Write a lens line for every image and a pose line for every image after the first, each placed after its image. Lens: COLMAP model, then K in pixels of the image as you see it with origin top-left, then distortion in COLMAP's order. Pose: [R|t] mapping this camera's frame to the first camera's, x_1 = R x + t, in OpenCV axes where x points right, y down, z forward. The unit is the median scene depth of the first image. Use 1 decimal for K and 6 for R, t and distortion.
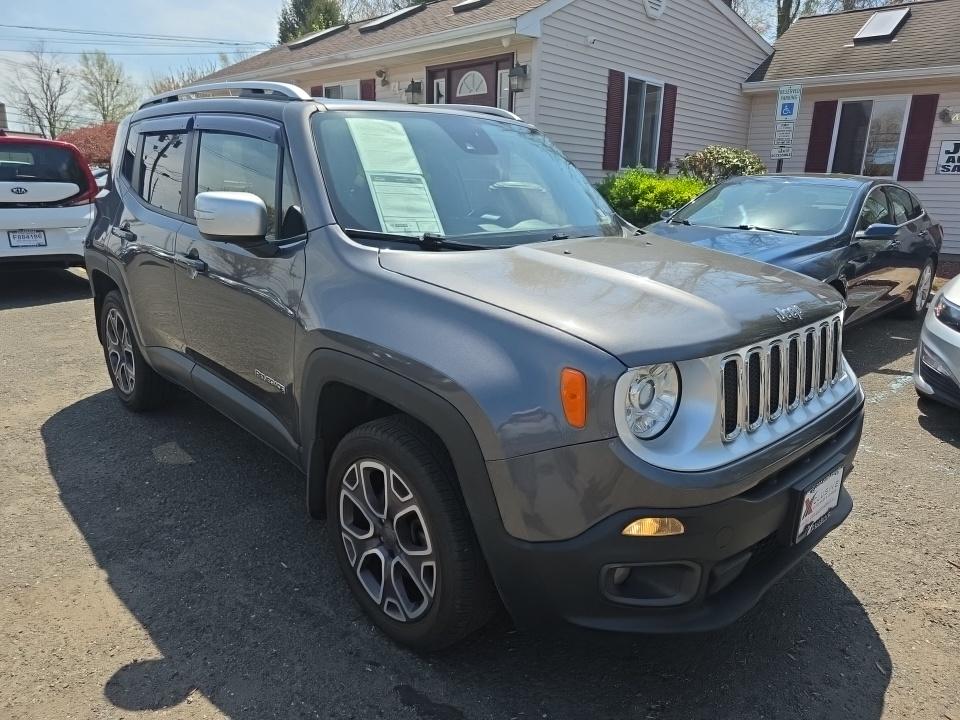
lens RADIAL K [[670.3, 0, 481.1], [0, 670.3, 361.1], [0, 0, 1]] dist [0.021264, -0.018765]
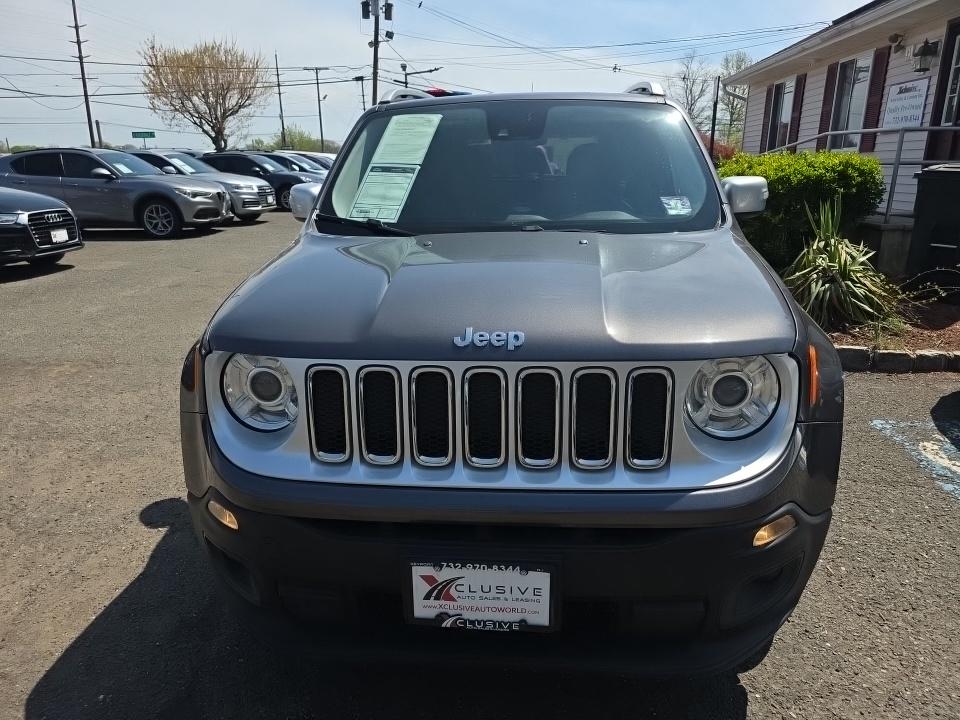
lens RADIAL K [[670.3, 0, 492.3], [0, 670.3, 377.4], [0, 0, 1]] dist [0.021264, -0.018765]
pose [[0.651790, 0.204226, -0.730384, 0.225950], [-0.181487, 0.977081, 0.111248, -0.025688], [0.736364, 0.060045, 0.673916, 0.112050]]
